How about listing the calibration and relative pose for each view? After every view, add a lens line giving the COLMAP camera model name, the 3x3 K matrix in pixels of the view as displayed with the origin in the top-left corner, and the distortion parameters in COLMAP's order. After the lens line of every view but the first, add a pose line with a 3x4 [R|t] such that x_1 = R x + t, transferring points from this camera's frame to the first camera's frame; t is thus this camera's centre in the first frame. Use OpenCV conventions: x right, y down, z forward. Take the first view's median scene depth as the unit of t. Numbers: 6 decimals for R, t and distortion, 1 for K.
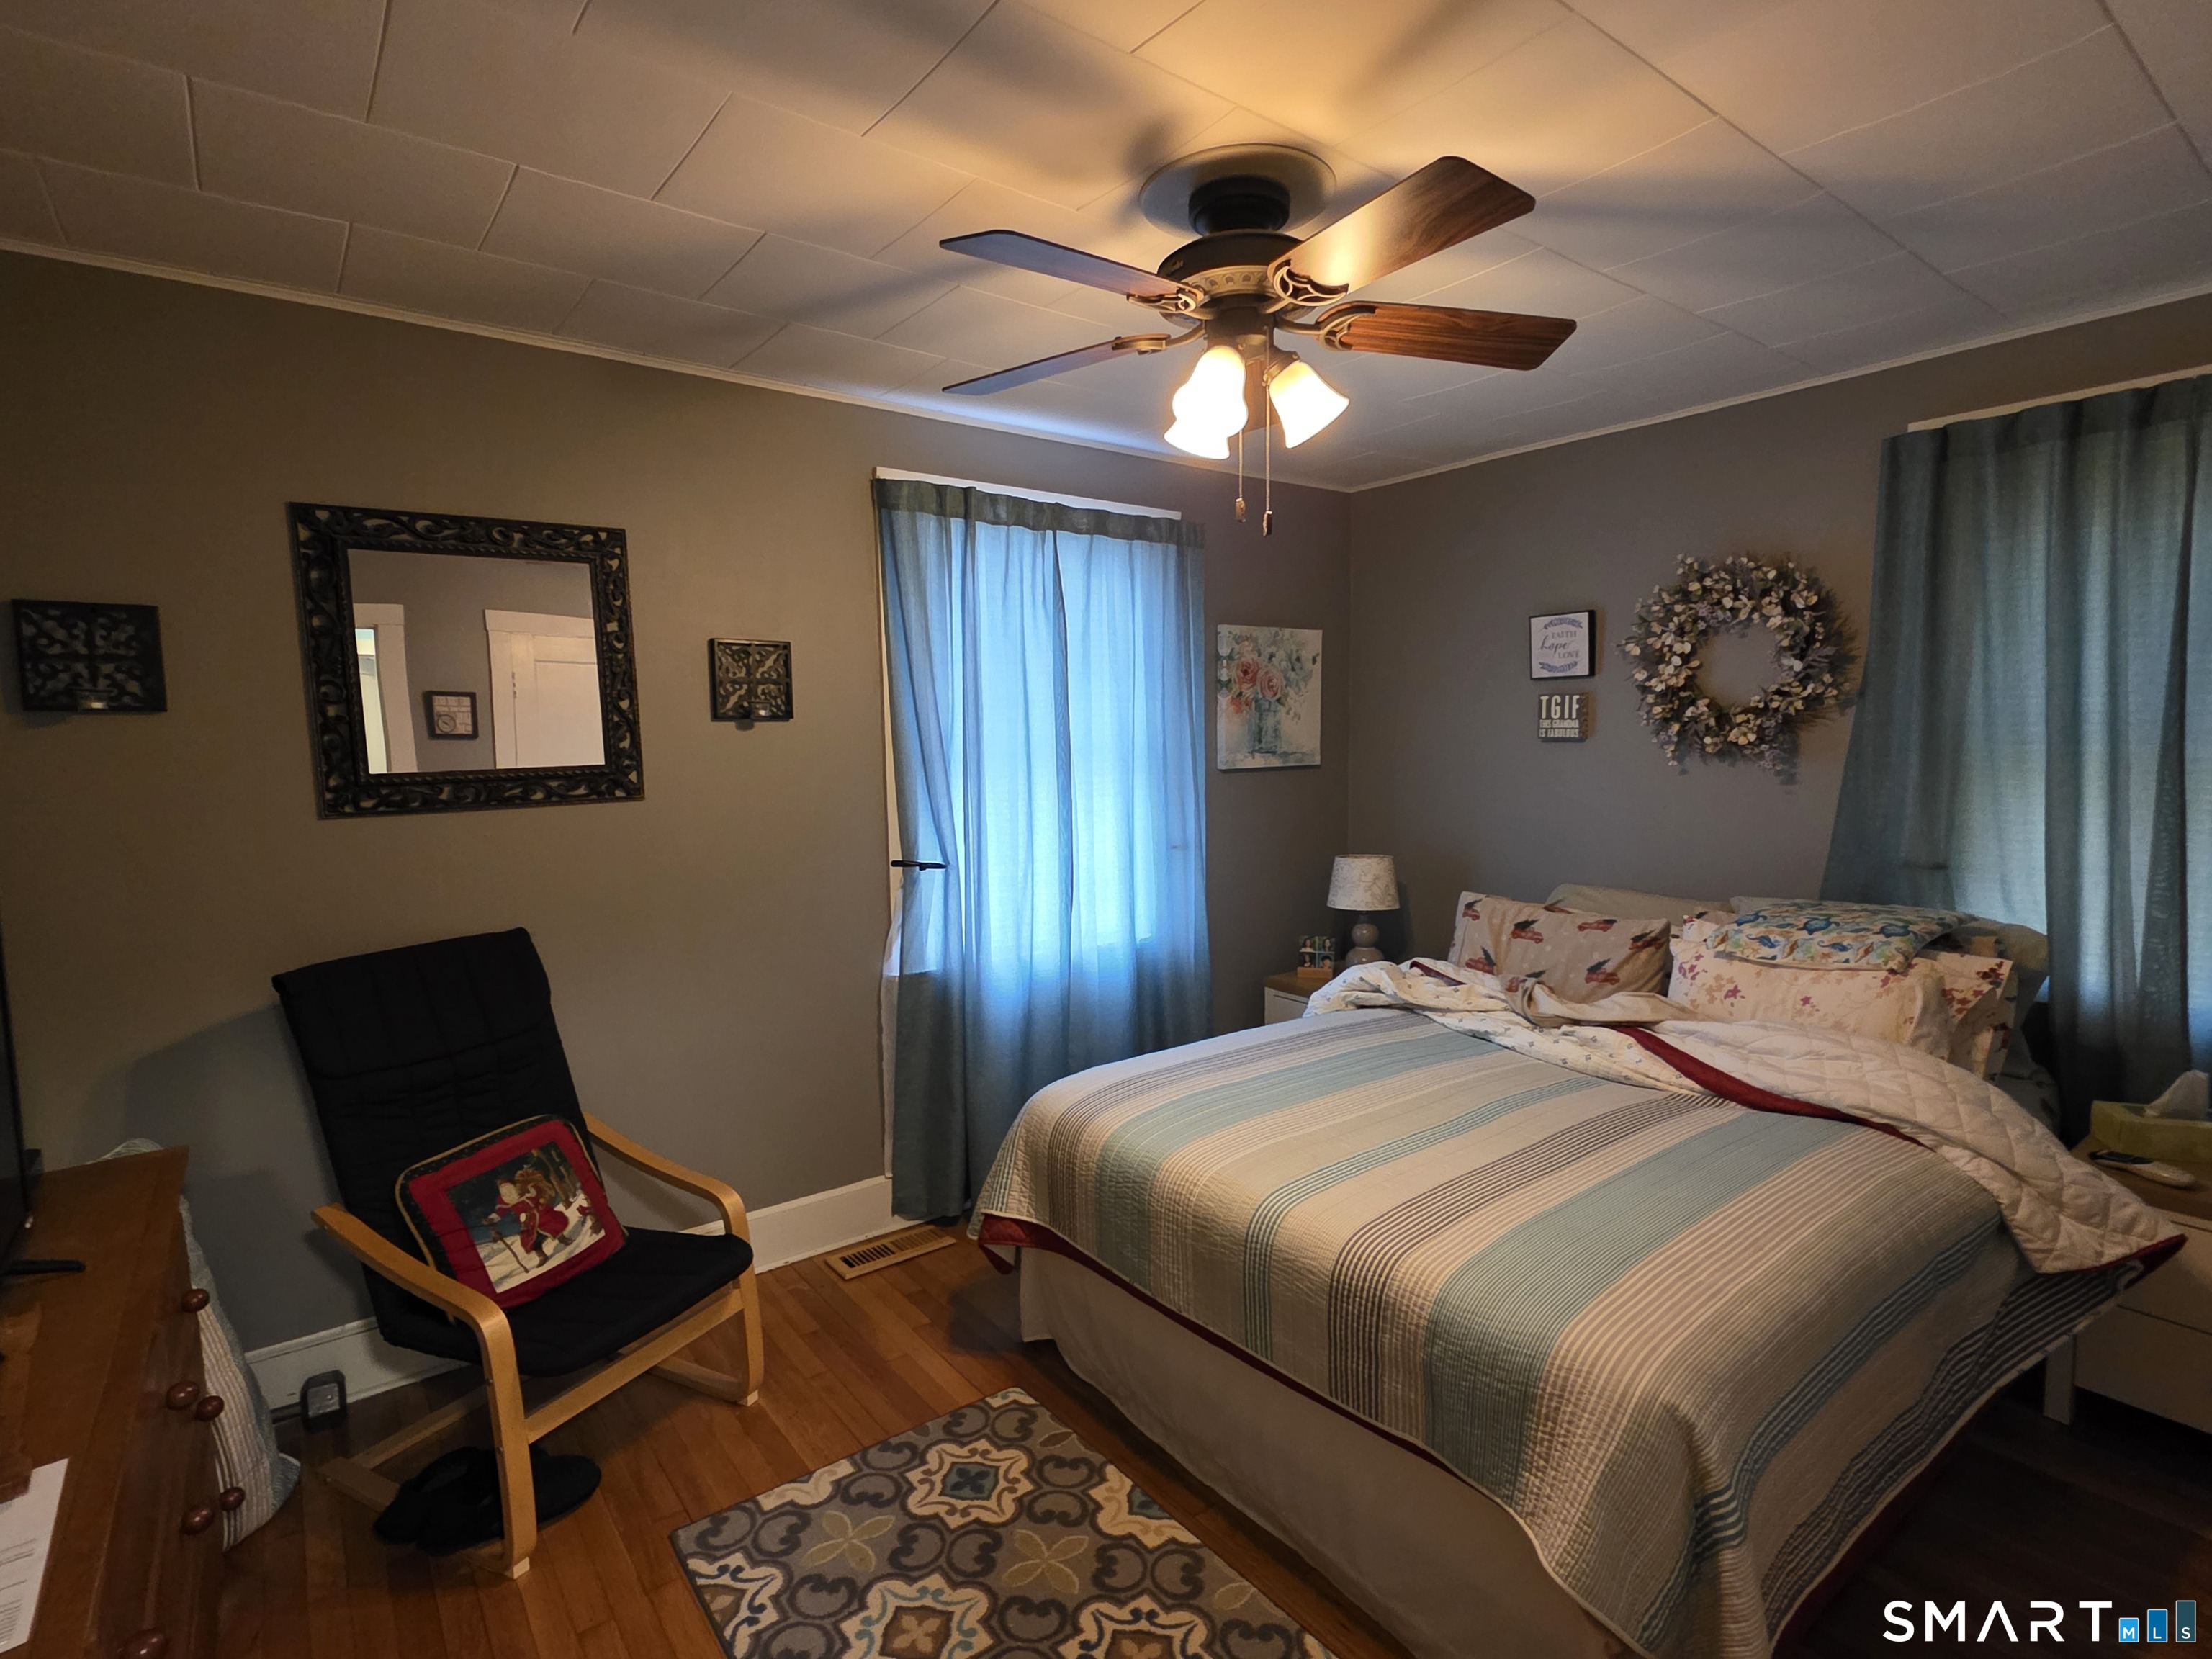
lens RADIAL K [[1095.1, 0, 1099.6], [0, 1095.1, 837.8], [0, 0, 1]] dist [0.003464, -0.001601]
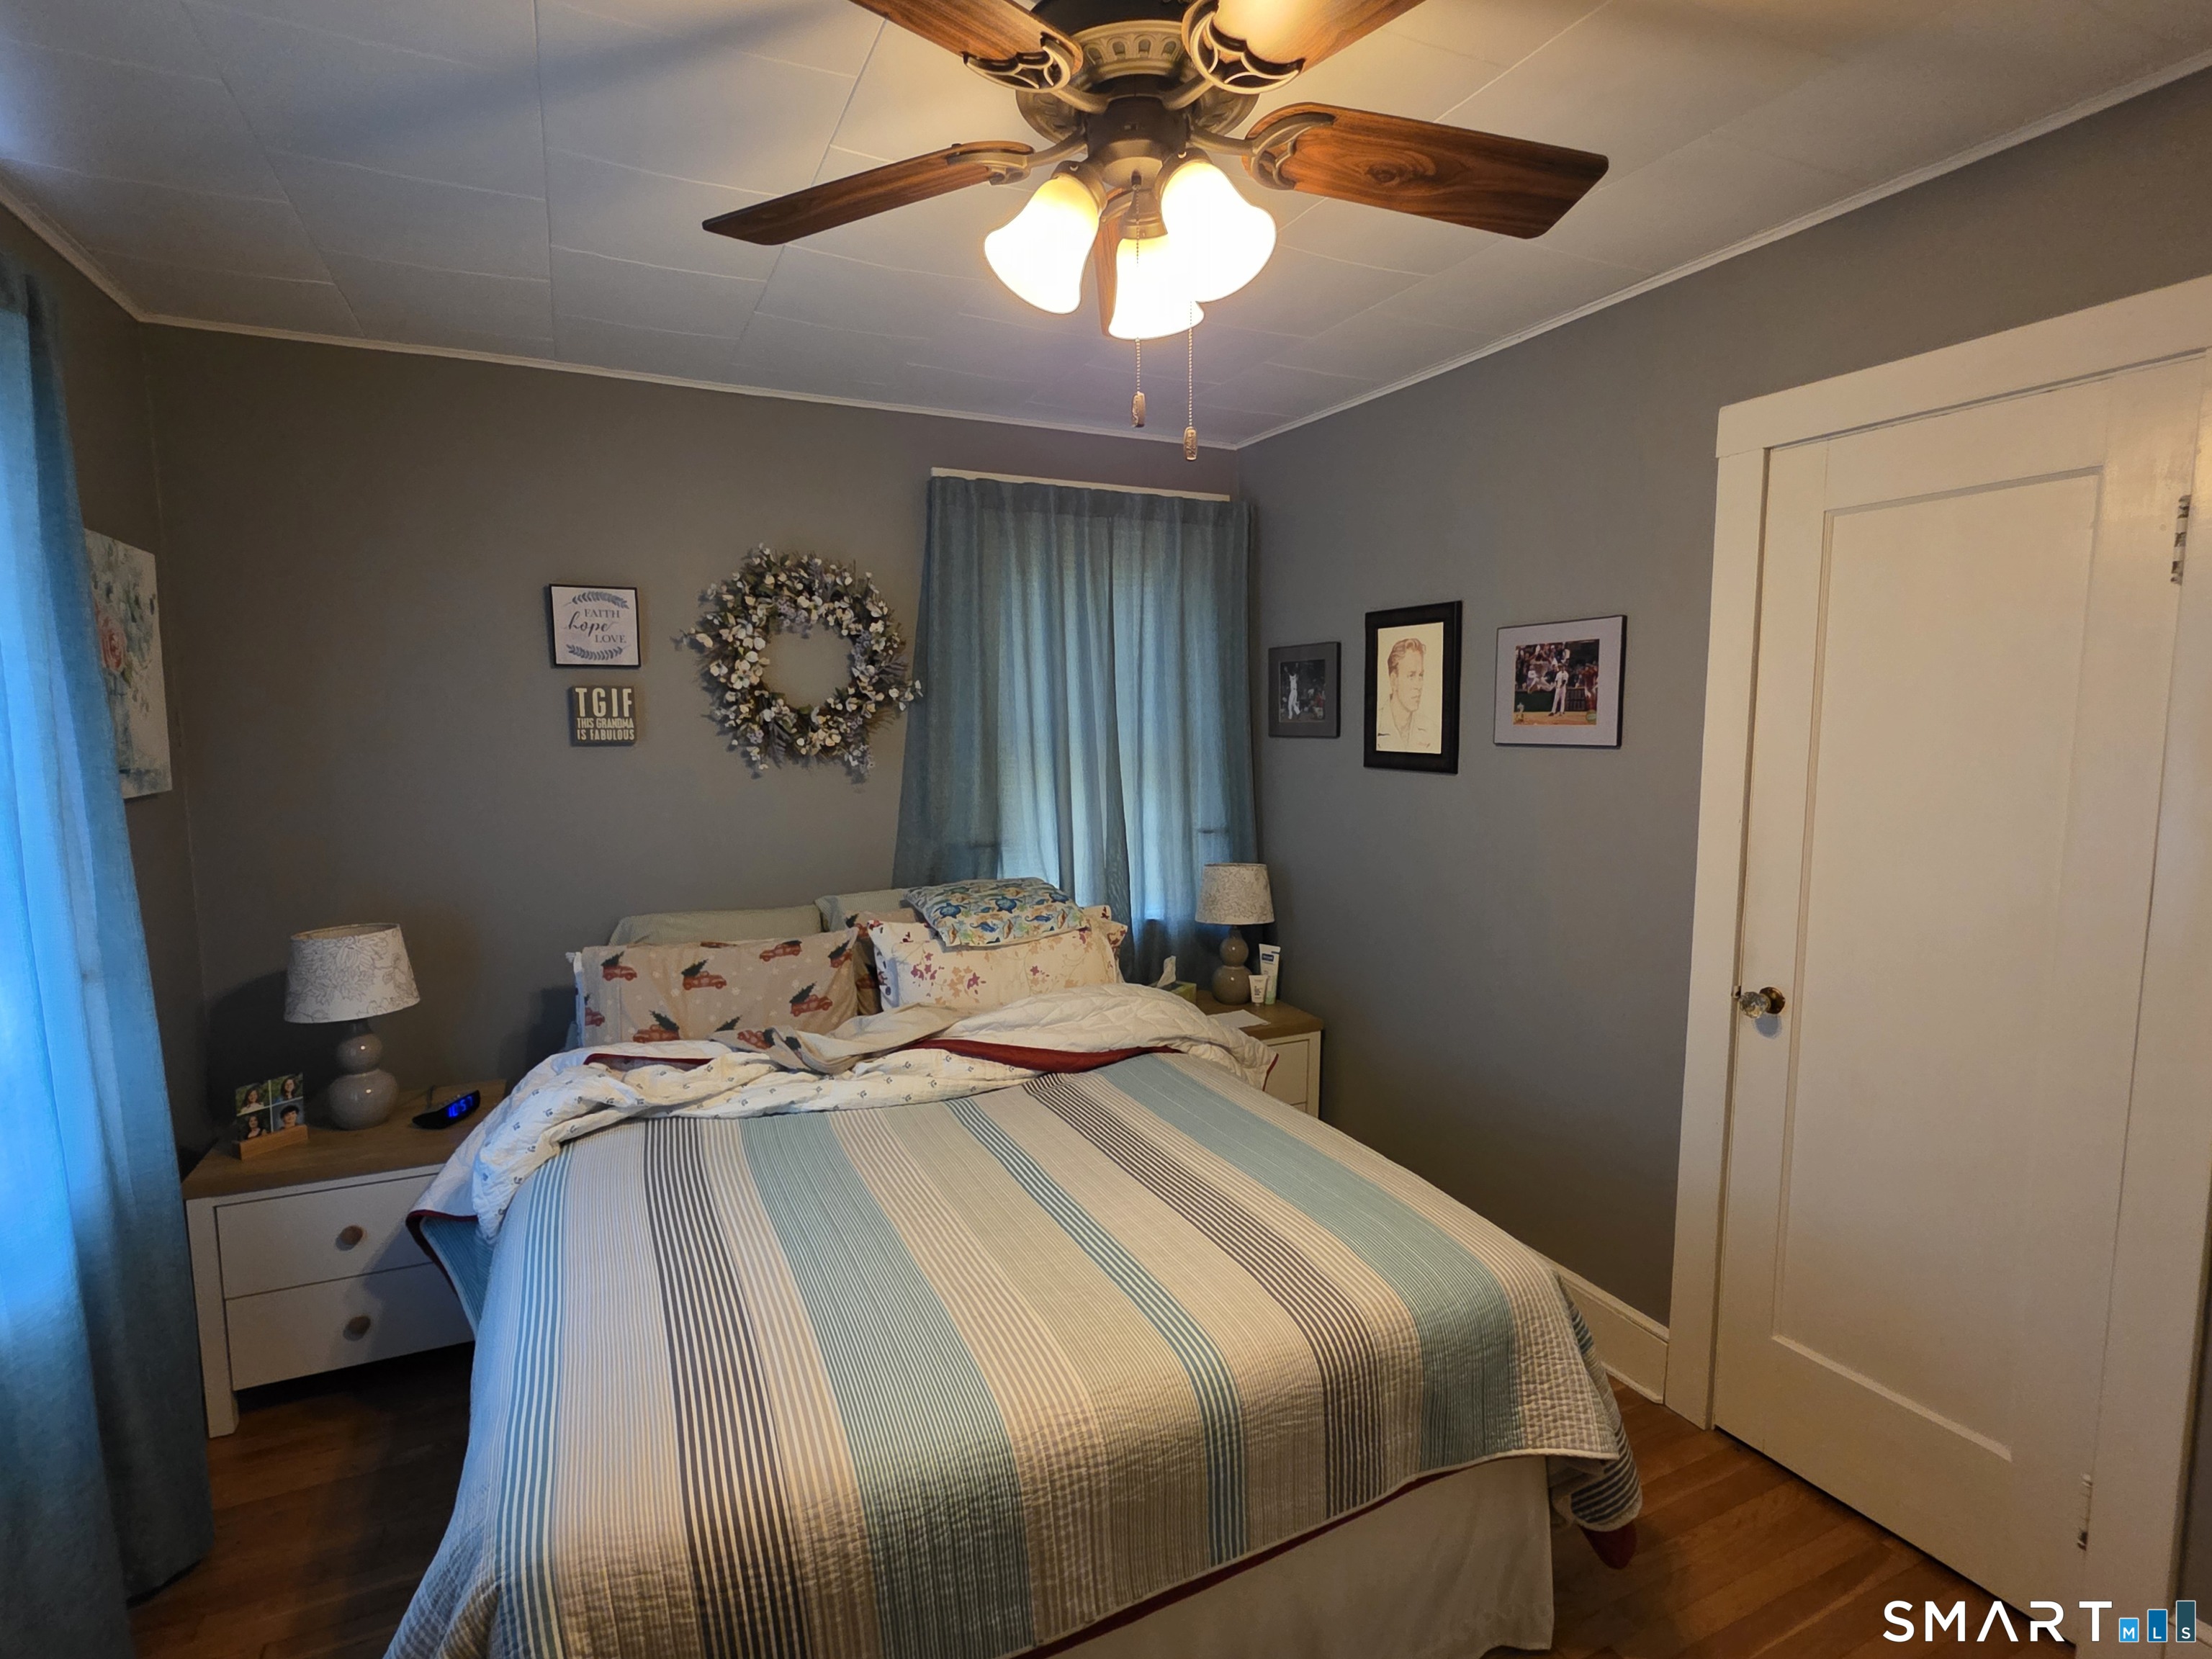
lens RADIAL K [[1095.1, 0, 1099.6], [0, 1095.1, 837.8], [0, 0, 1]] dist [0.003464, -0.001601]
pose [[0.207992, -0.092874, 0.973711, -0.348703], [0.094494, 0.992734, 0.074504, -0.053010], [-0.973556, 0.076513, 0.215256, 0.549926]]
